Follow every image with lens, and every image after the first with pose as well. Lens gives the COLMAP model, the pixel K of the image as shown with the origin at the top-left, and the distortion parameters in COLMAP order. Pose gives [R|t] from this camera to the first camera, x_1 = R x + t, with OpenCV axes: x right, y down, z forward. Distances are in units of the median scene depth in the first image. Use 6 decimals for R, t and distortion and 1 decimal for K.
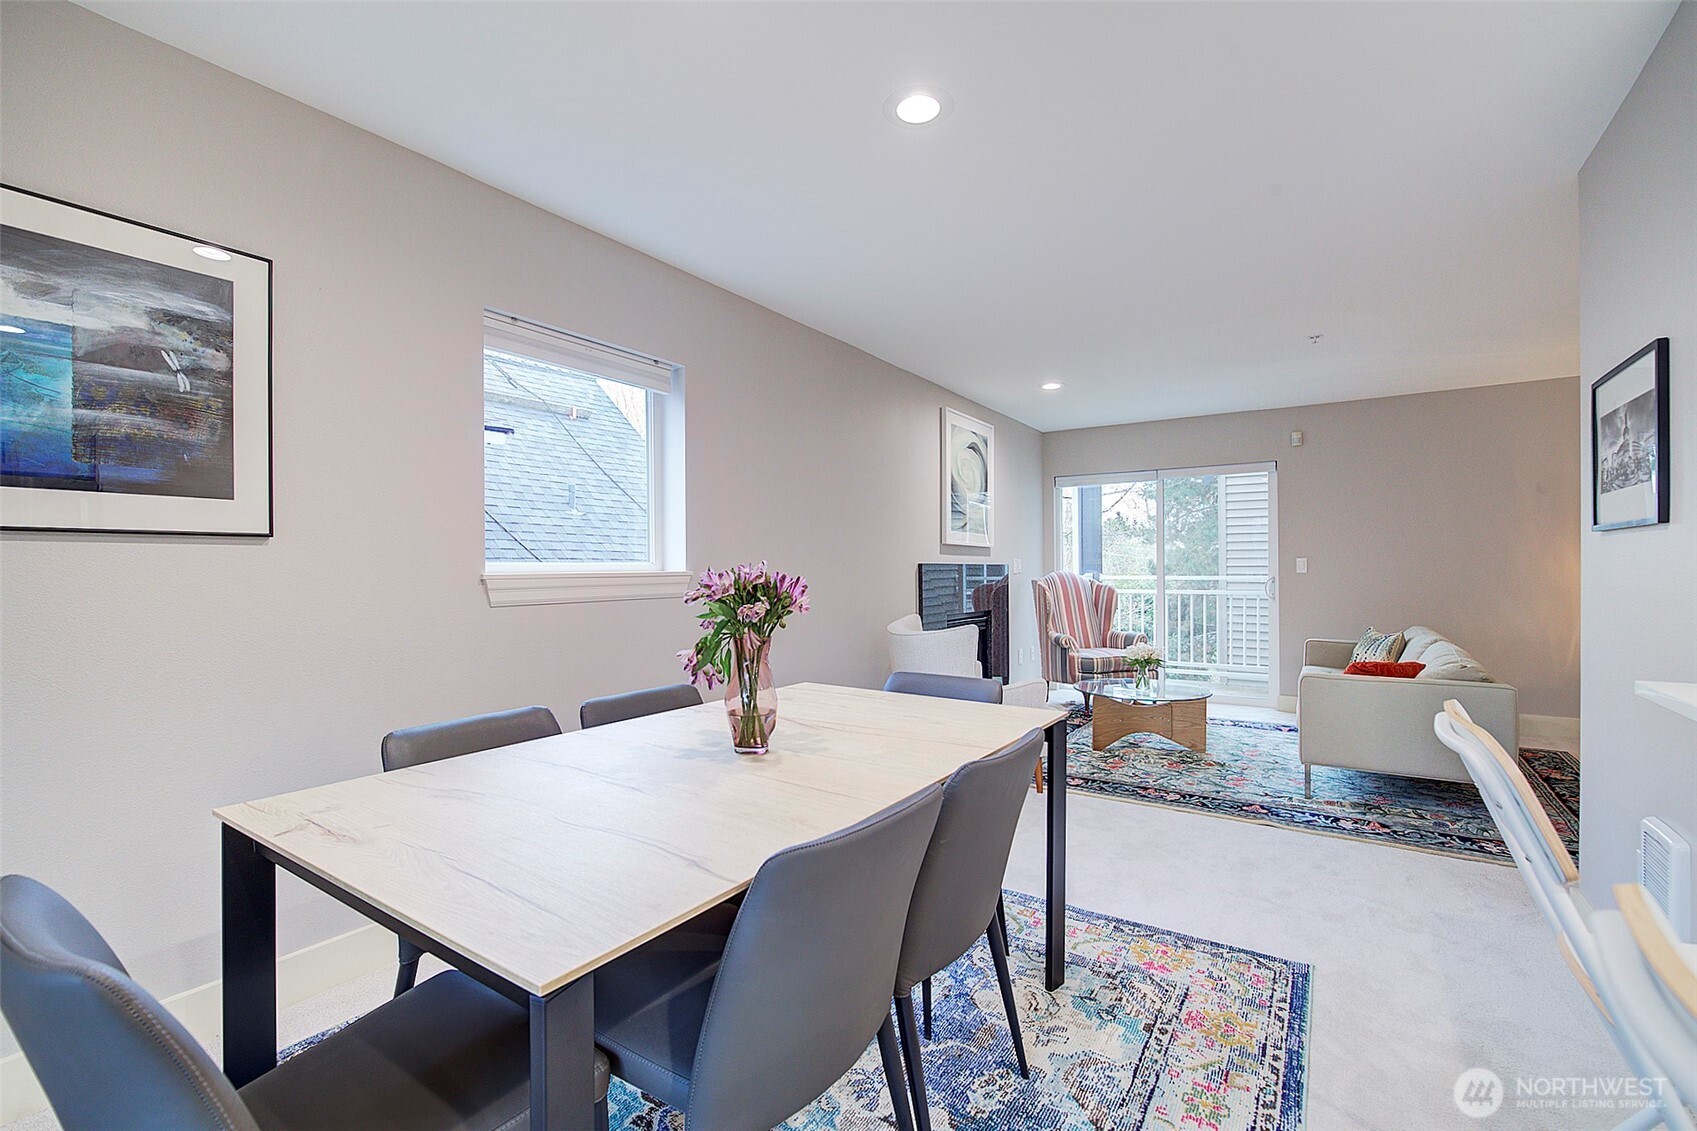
lens RADIAL K [[735.5, 0, 846.4], [0, 735.5, 569.1], [0, 0, 1]] dist [-0.012130, 0.000513]
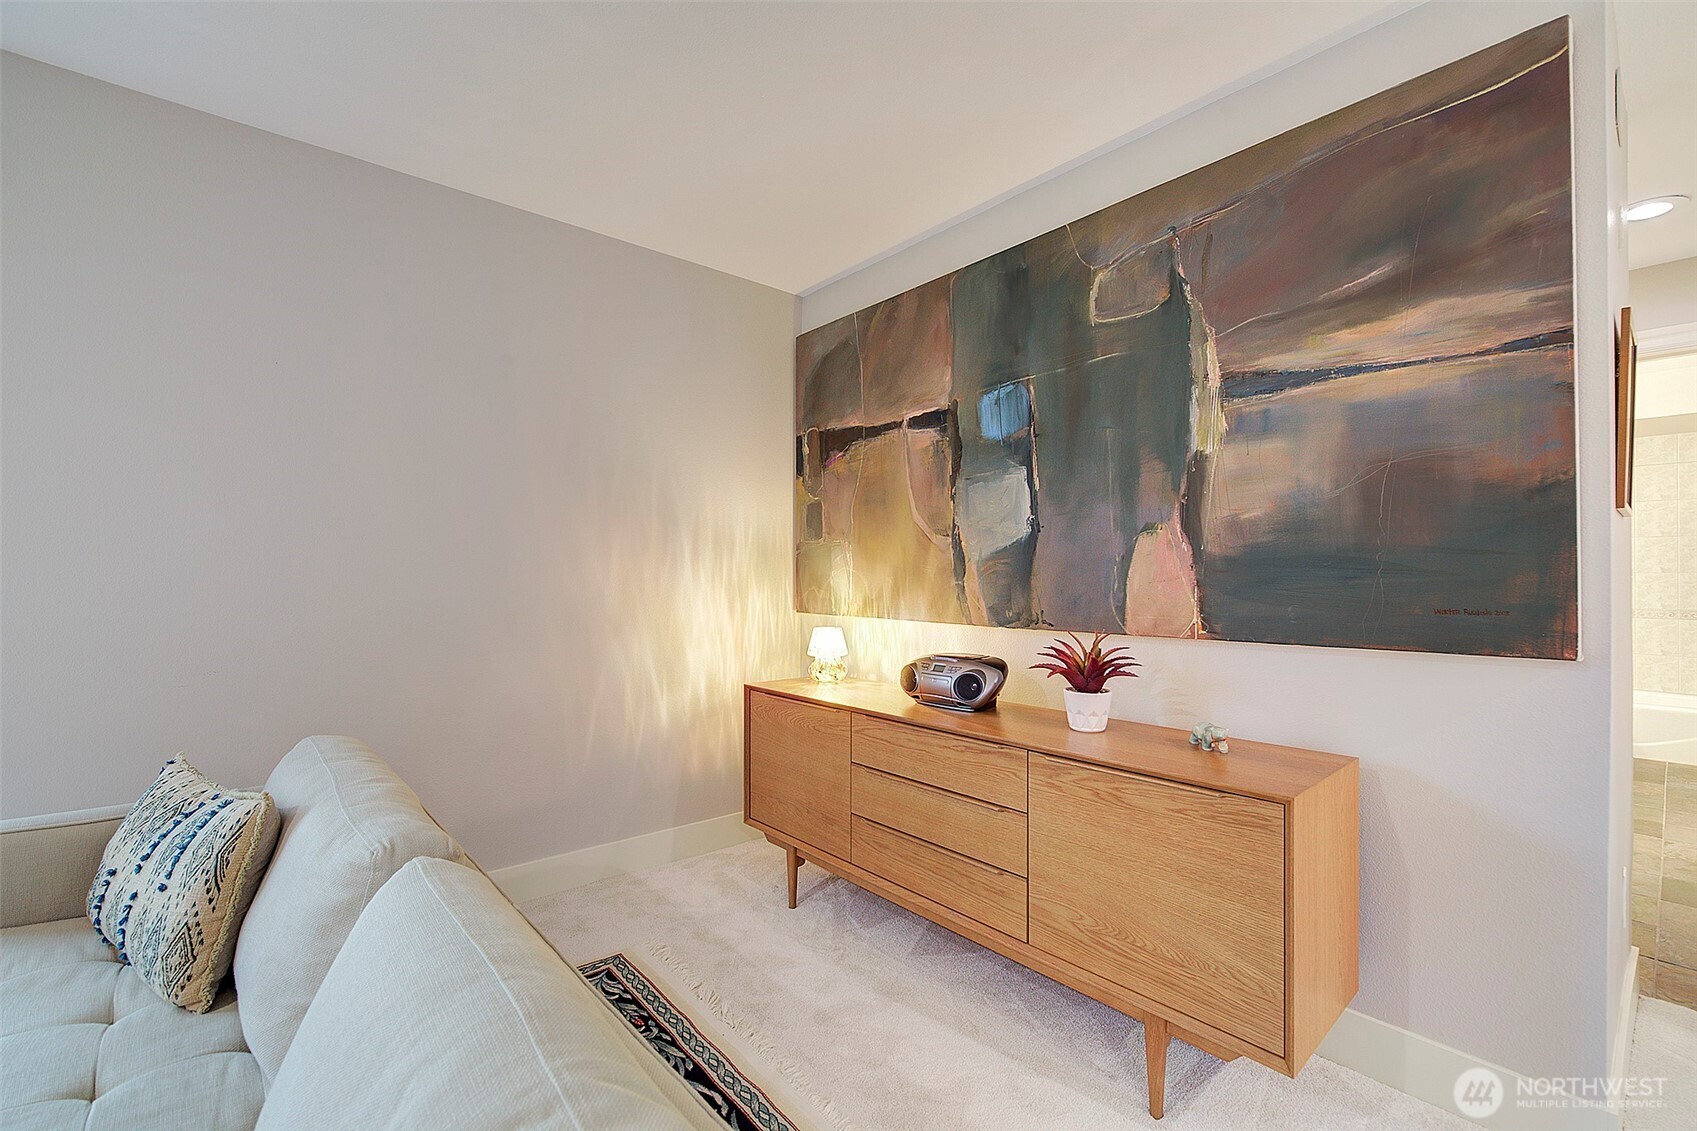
lens RADIAL K [[718.1, 0, 846.8], [0, 718.1, 570.9], [0, 0, 1]] dist [-0.012945, 0.000322]
pose [[0.267224, 0.016839, 0.963487, 1.275193], [-0.004492, 0.999858, -0.016229, 0.007574], [-0.963624, 0.000009, 0.267262, 1.633033]]
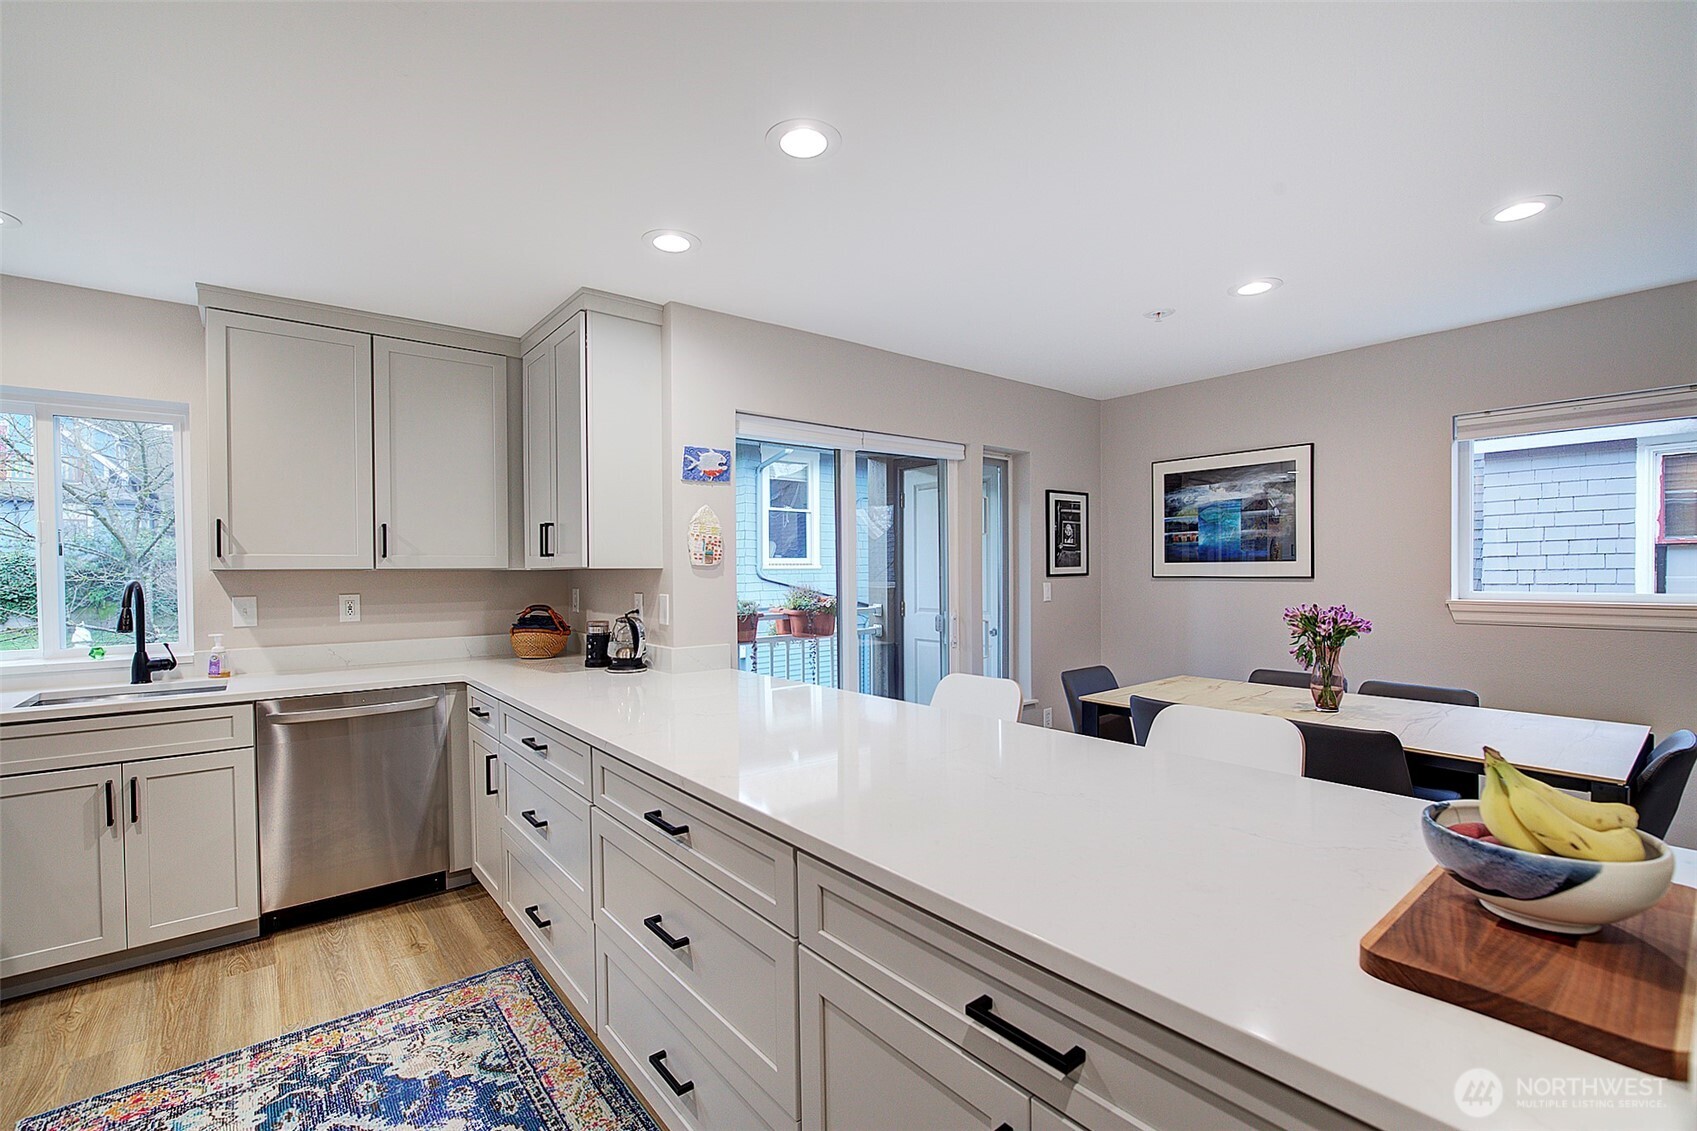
lens RADIAL K [[734.2, 0, 844.6], [0, 734.2, 577.5], [0, 0, 1]] dist [-0.012832, 0.000330]
pose [[-0.291616, 0.020178, -0.956323, 1.494650], [0.007785, 0.999794, 0.018722, -0.089959], [0.956504, -0.001985, -0.291713, 0.325057]]
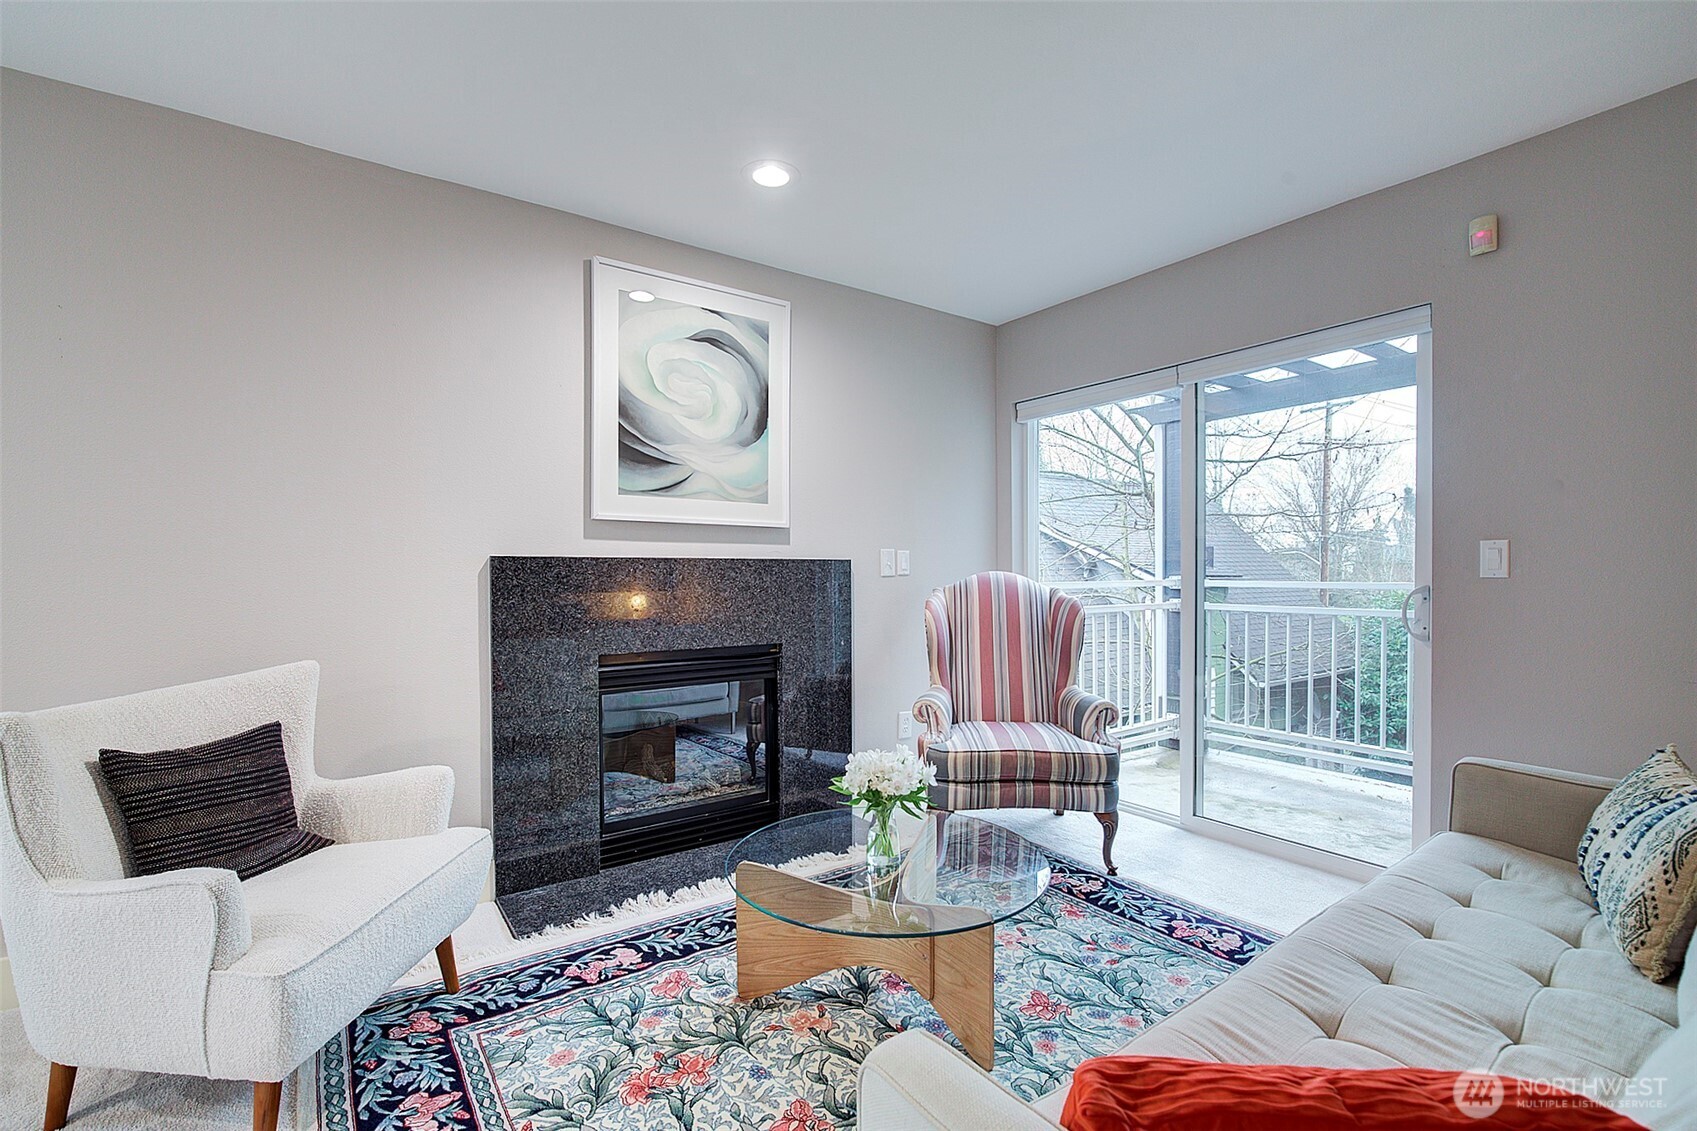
lens RADIAL K [[760.6, 0, 846.9], [0, 760.6, 579.2], [0, 0, 1]] dist [-0.000946, 0.000087]
pose [[0.935401, 0.004613, -0.353558, 1.273277], [-0.000723, 0.999938, 0.011133, 0.005537], [0.353588, -0.010158, 0.935346, 1.431812]]
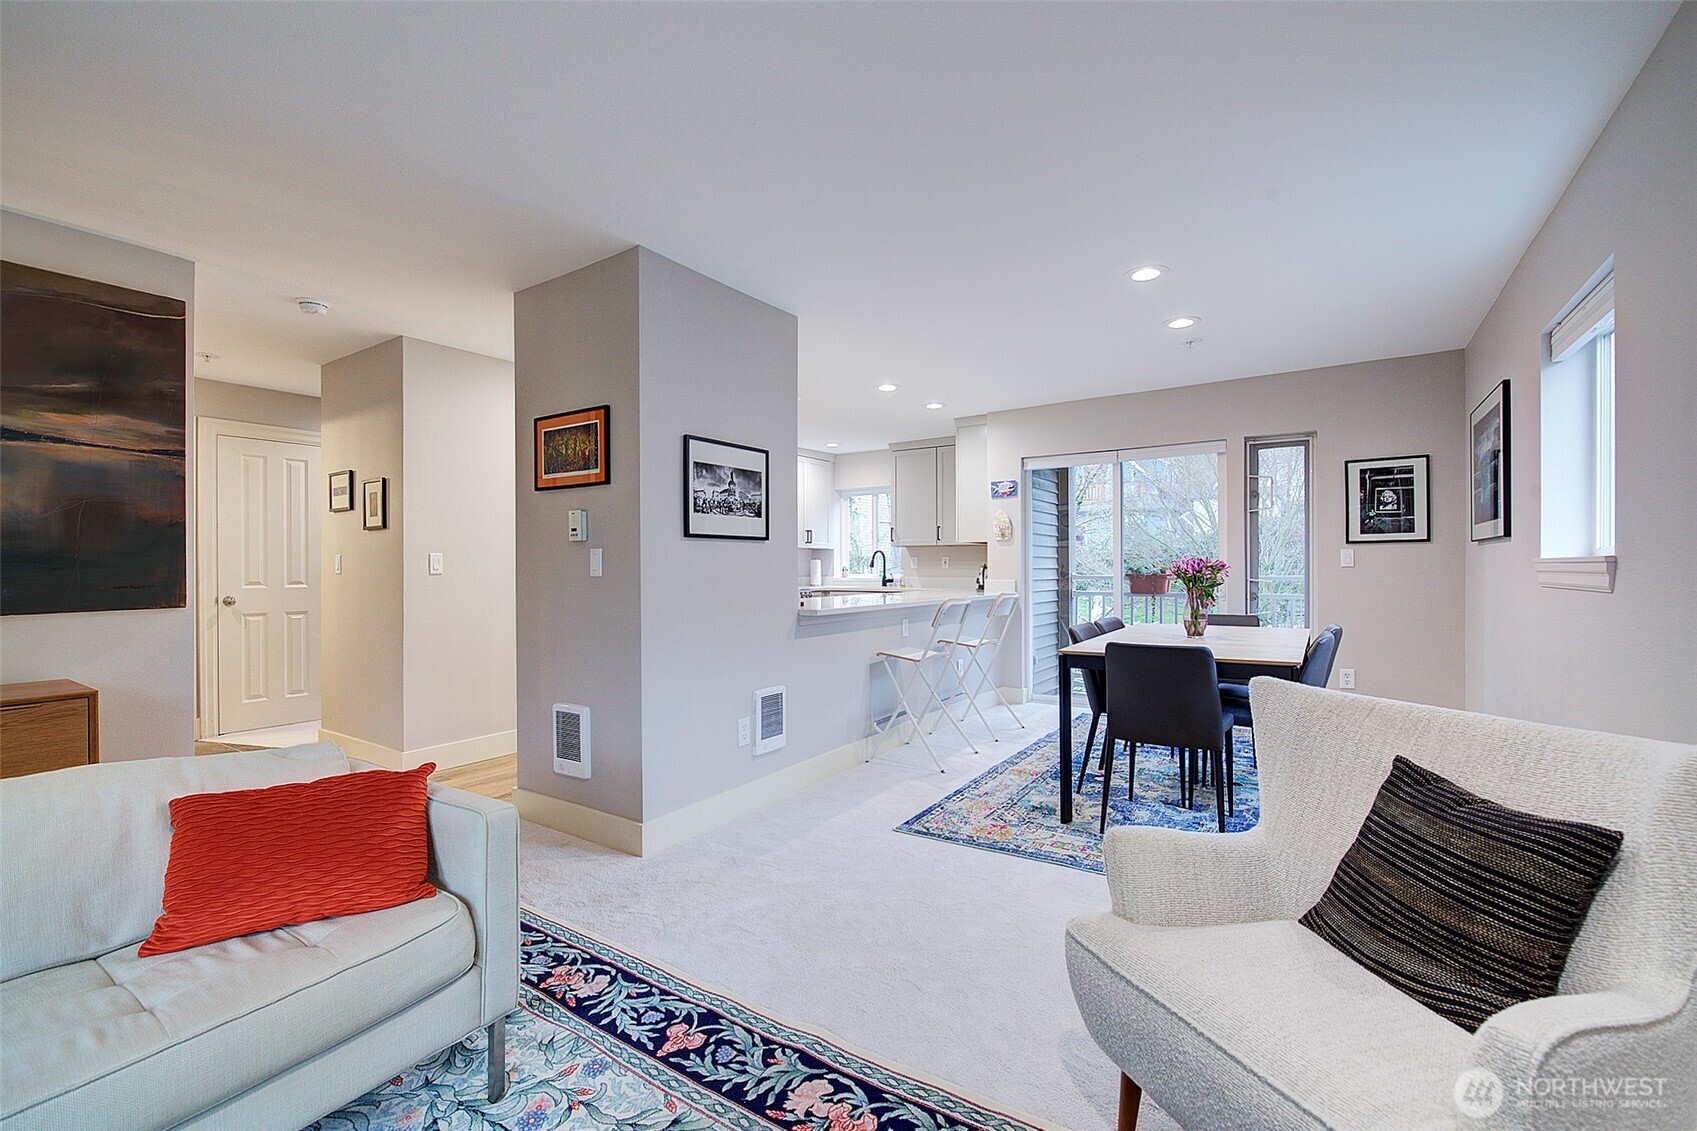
lens RADIAL K [[730.0, 0, 846.5], [0, 730.0, 568.3], [0, 0, 1]] dist [-0.011896, 0.000660]
pose [[-0.999932, 0.010429, -0.005285, 0.777677], [0.010399, 0.999930, 0.005592, 0.005332], [0.005343, 0.005537, -0.999970, 2.617847]]
